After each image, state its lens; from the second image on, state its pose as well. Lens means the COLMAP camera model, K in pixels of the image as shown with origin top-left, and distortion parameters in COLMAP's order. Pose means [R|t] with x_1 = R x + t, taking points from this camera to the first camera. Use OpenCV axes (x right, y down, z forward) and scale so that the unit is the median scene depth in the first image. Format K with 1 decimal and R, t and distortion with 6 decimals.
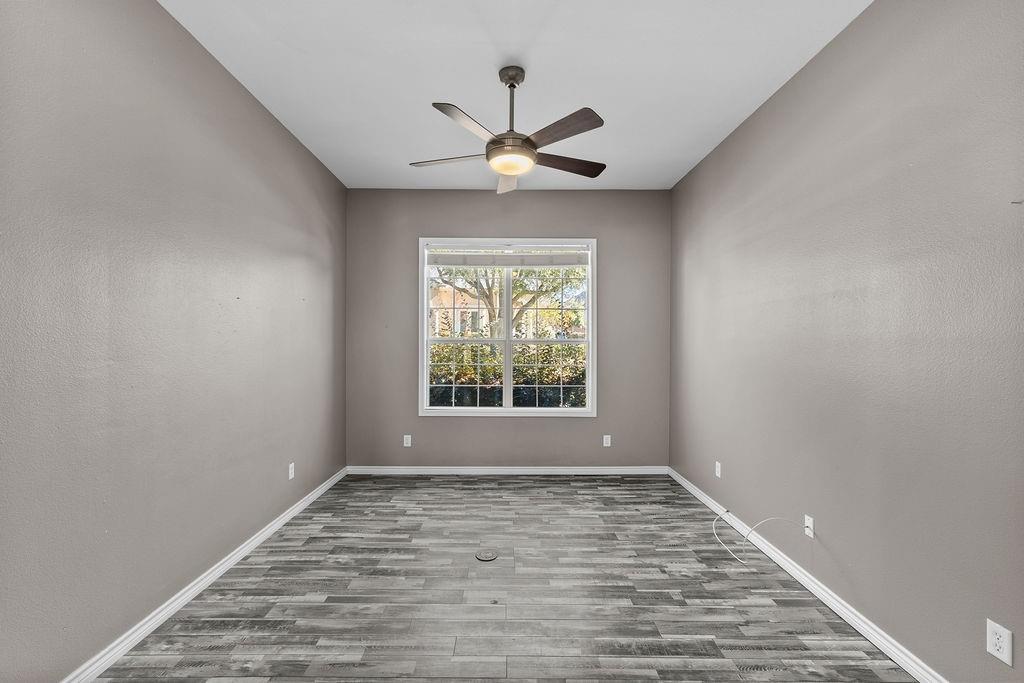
lens RADIAL K [[434.0, 0, 512.7], [0, 434.0, 339.9], [0, 0, 1]] dist [0.006108, -0.000470]
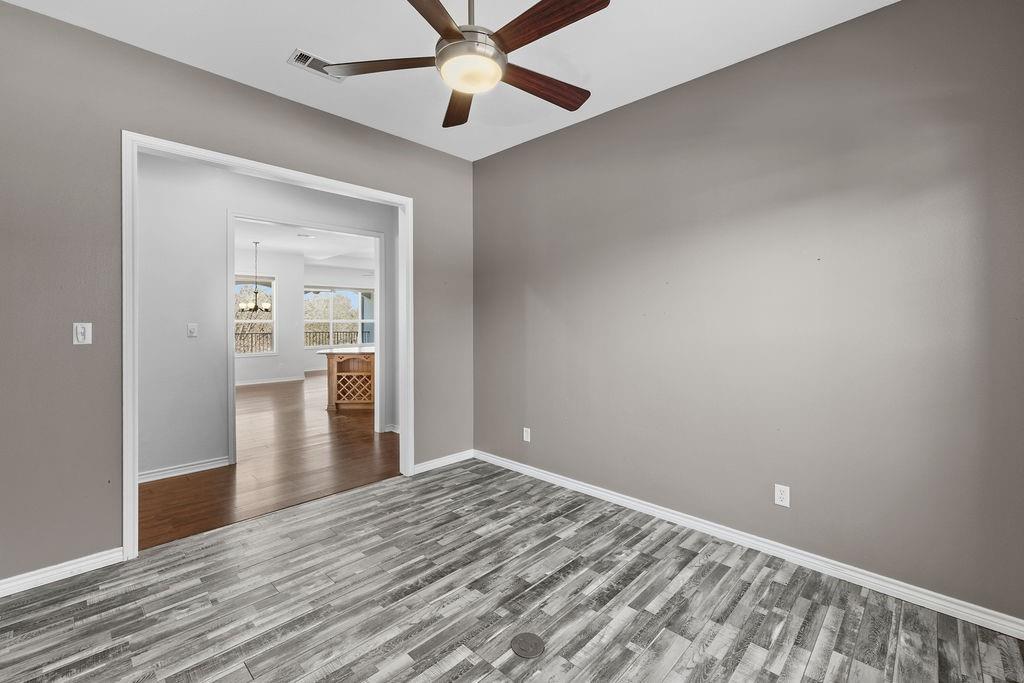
lens RADIAL K [[434.0, 0, 533.2], [0, 434.0, 328.6], [0, 0, 1]] dist [0.006108, -0.000470]
pose [[-0.672249, 0.002795, -0.740320, 0.448699], [-0.002323, 0.999980, 0.005884, 0.000279], [0.740321, 0.005675, -0.672229, 1.508787]]
